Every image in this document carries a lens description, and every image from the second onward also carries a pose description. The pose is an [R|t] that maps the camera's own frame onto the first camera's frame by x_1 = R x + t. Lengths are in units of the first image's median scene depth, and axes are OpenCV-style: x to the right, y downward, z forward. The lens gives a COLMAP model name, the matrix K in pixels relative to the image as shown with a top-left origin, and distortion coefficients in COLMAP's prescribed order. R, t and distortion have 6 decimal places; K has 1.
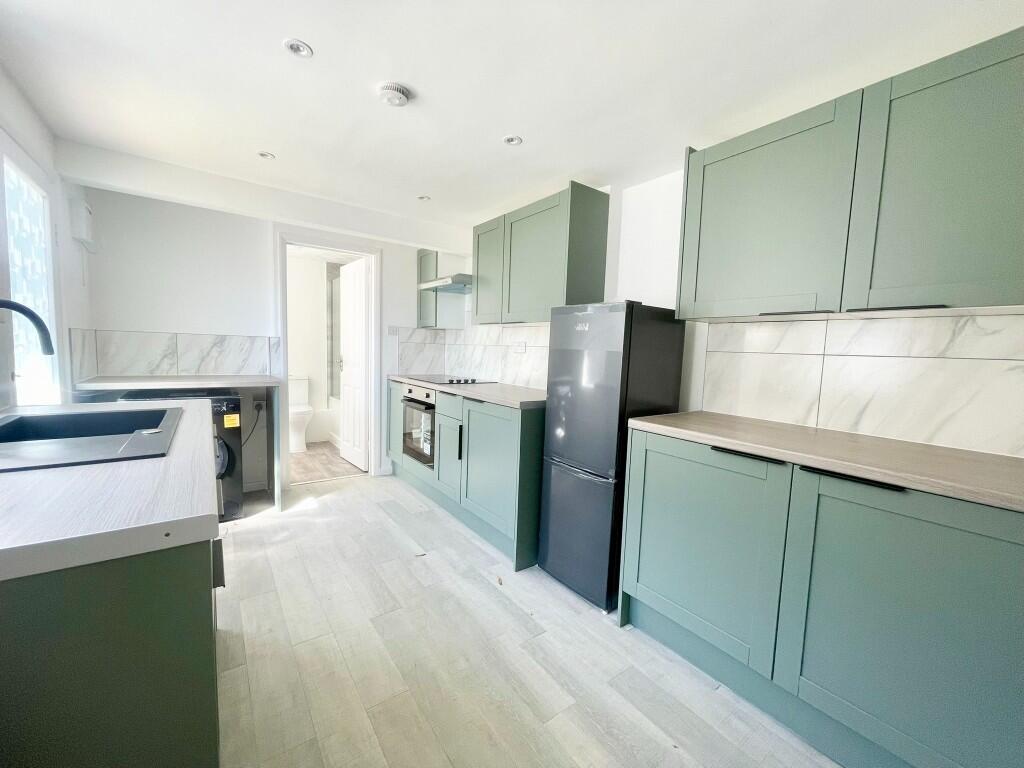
lens RADIAL K [[411.1, 0, 514.2], [0, 411.1, 386.9], [0, 0, 1]] dist [-0.000256, -0.001902]
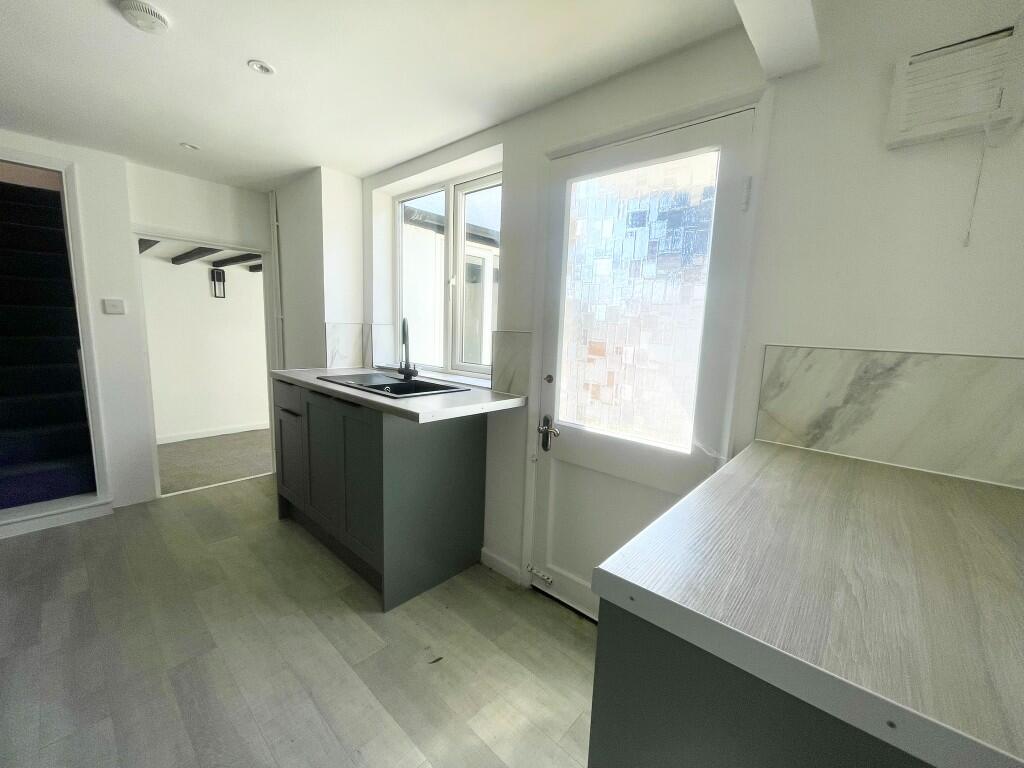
lens RADIAL K [[411.1, 0, 514.2], [0, 411.1, 386.9], [0, 0, 1]] dist [-0.000256, -0.001902]
pose [[-0.977770, -0.044406, -0.204922, -0.634069], [-0.092229, 0.968778, 0.230135, -0.185932], [0.188305, 0.243919, -0.951338, 1.507906]]
